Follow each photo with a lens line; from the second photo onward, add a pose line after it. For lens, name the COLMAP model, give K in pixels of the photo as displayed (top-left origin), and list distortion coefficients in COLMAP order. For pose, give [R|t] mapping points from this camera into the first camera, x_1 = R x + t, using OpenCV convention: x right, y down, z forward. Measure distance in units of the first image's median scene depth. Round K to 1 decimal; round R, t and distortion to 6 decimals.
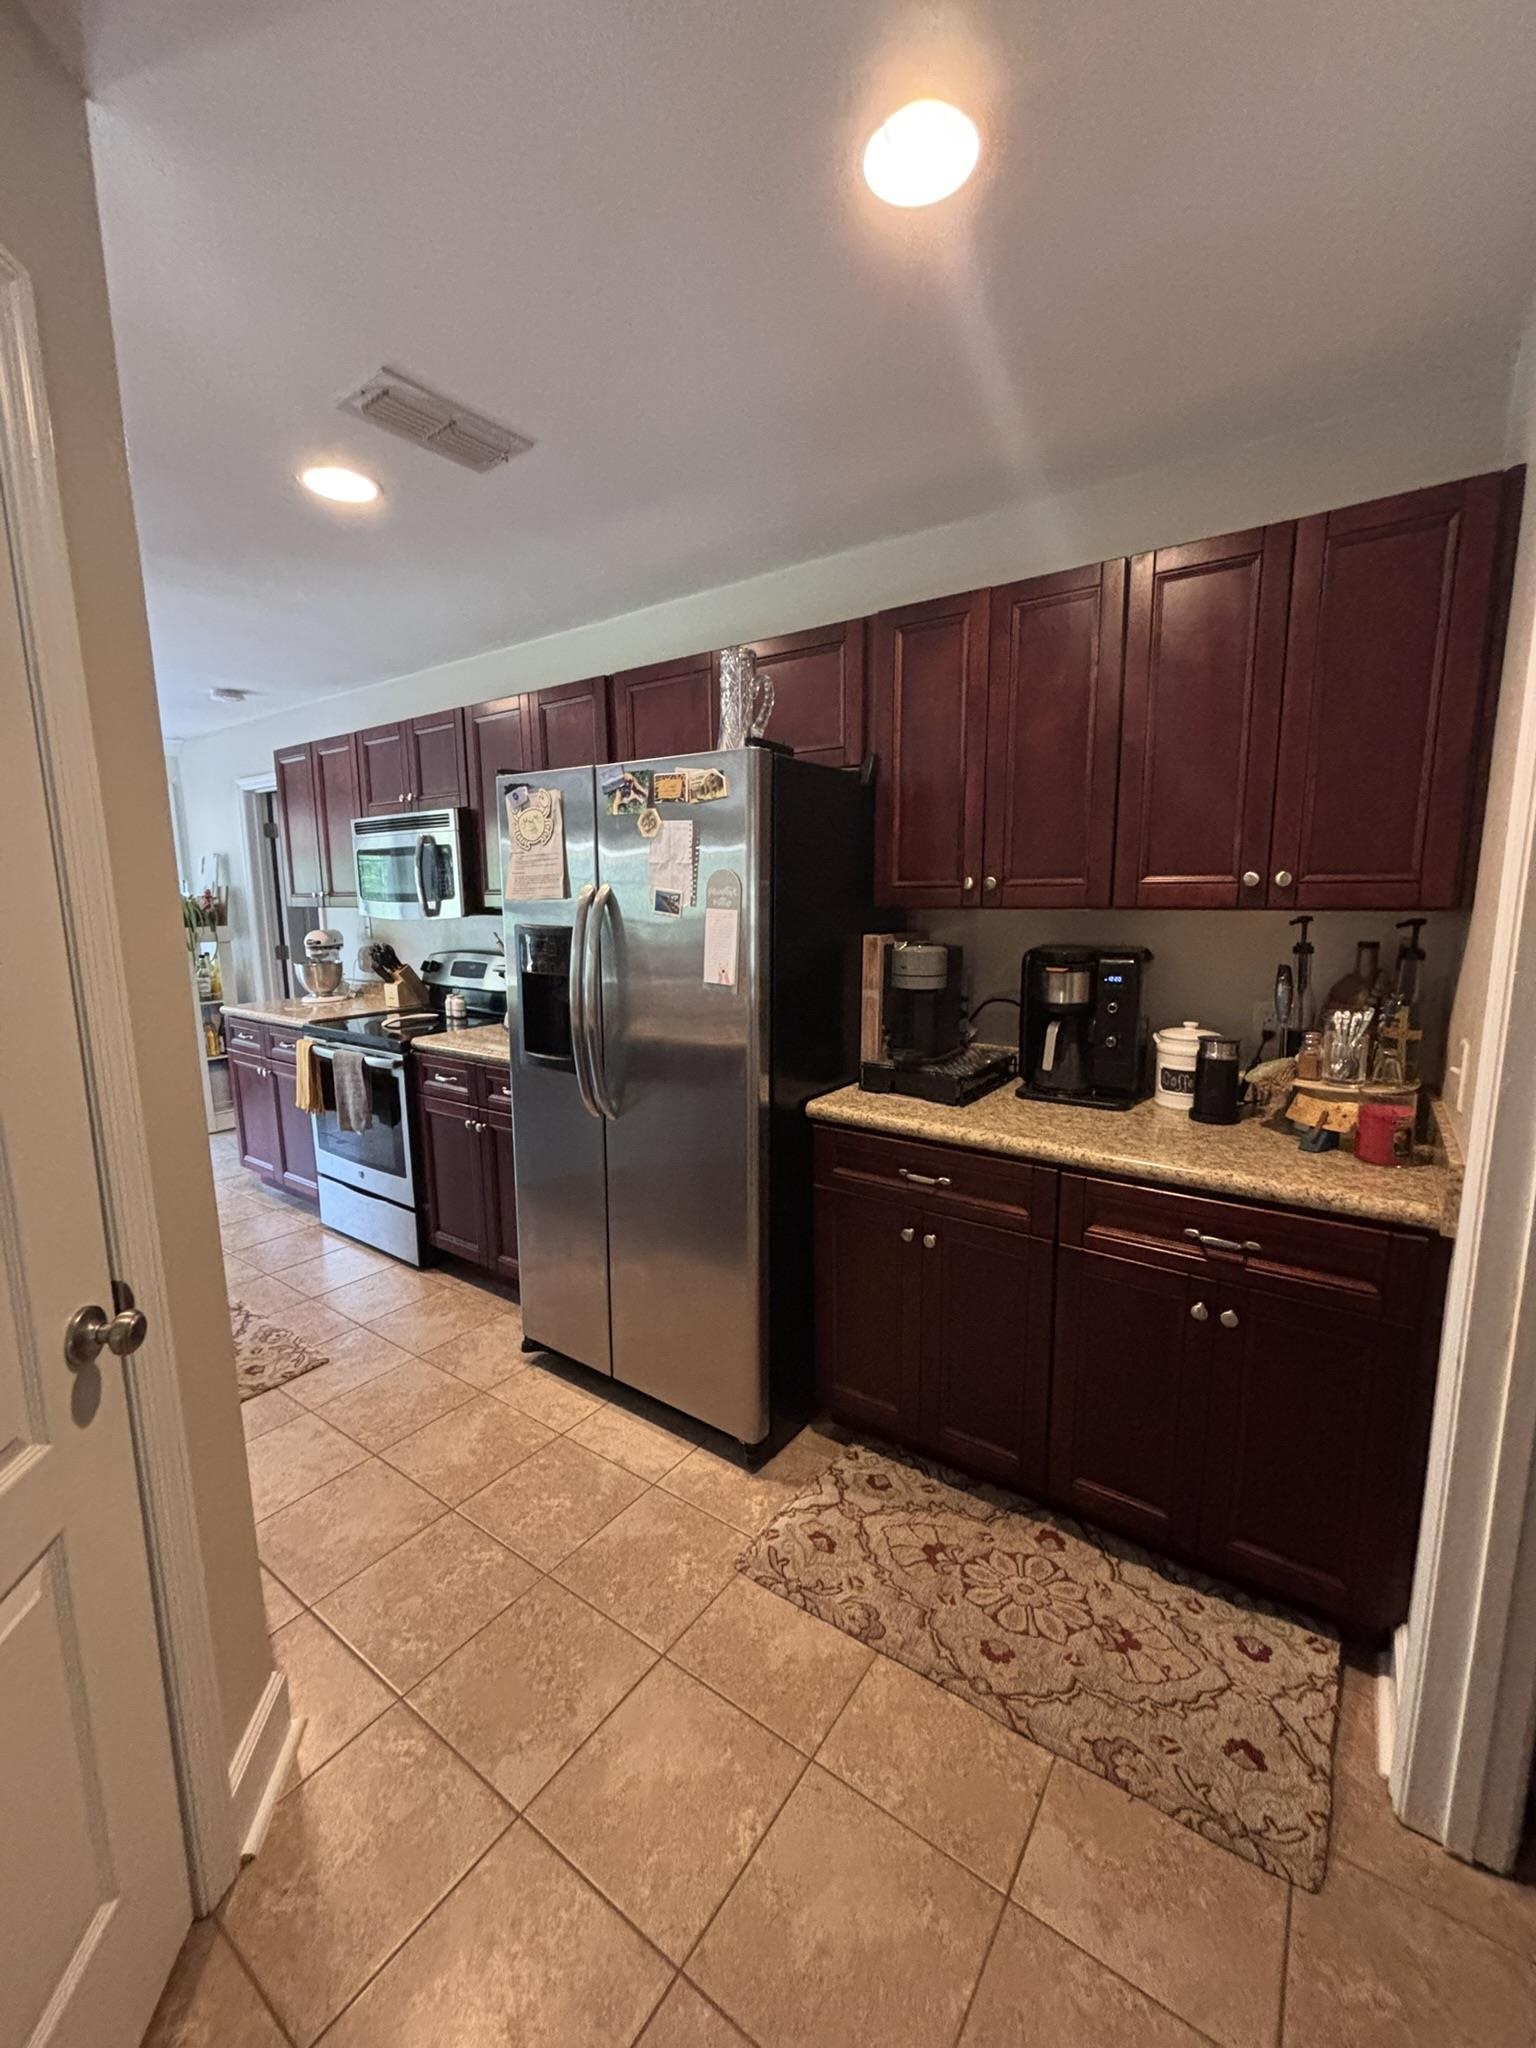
lens RADIAL K [[825.5, 0, 763.6], [0, 825.5, 1015.6], [0, 0, 1]] dist [0.001228, -0.000224]
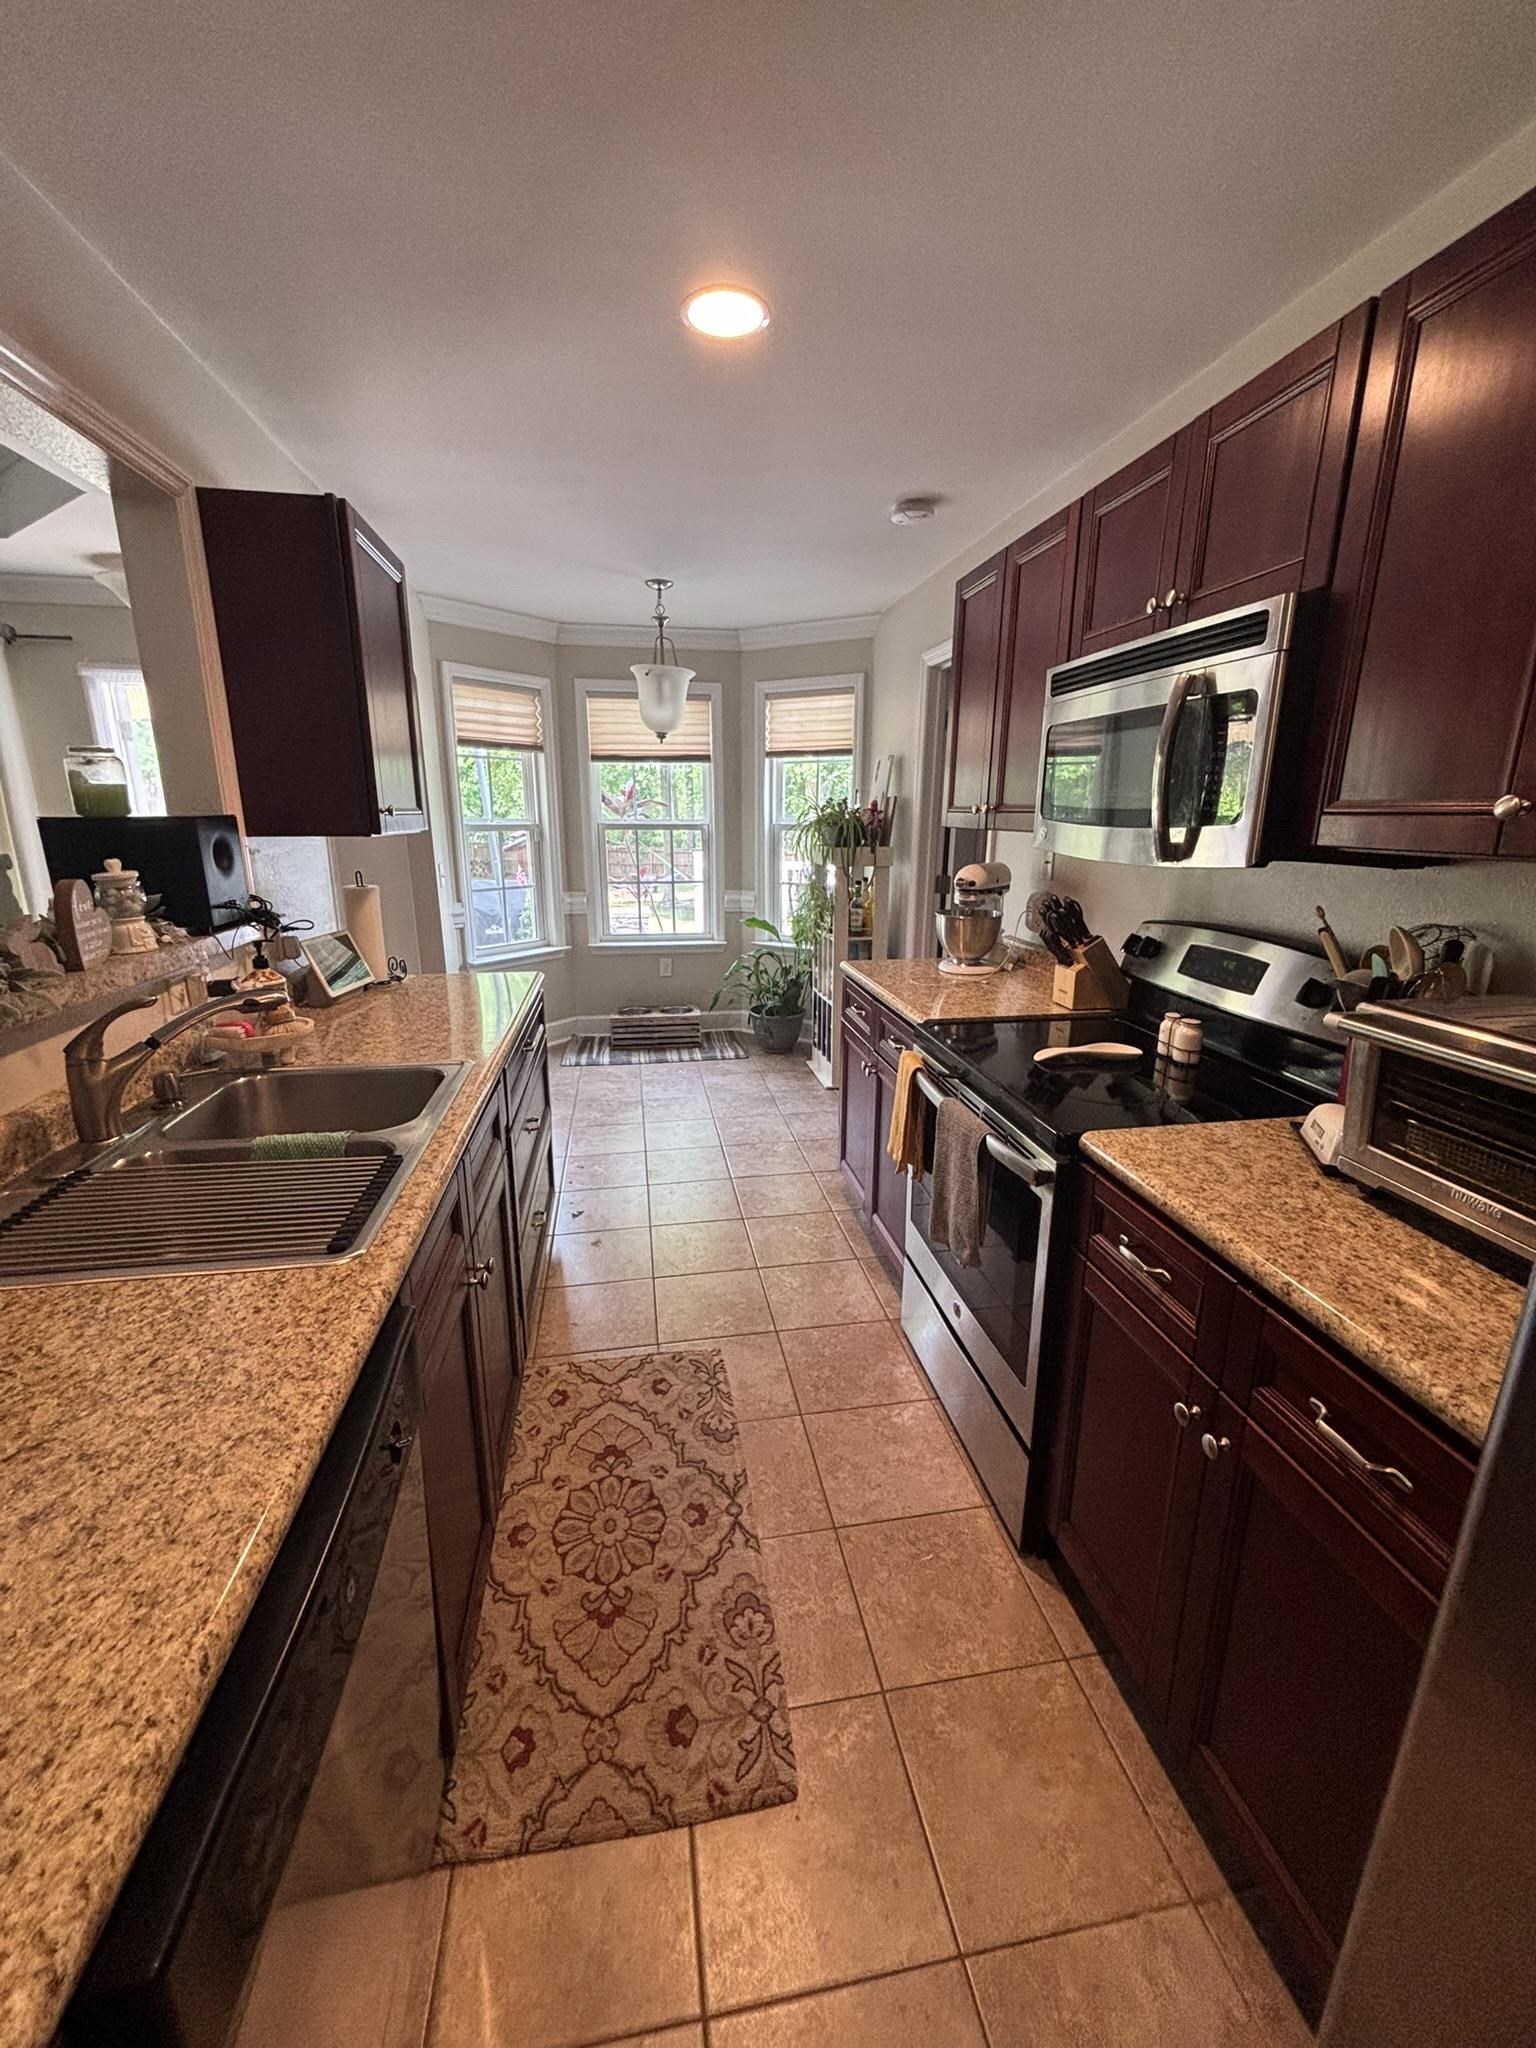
lens RADIAL K [[825.5, 0, 768.1], [0, 825.5, 1019.5], [0, 0, 1]] dist [0.001228, -0.000224]
pose [[0.707606, 0.189476, -0.680729, -0.211570], [-0.118966, 0.981571, 0.149550, -0.068697], [0.696520, -0.024839, 0.717107, 0.467533]]
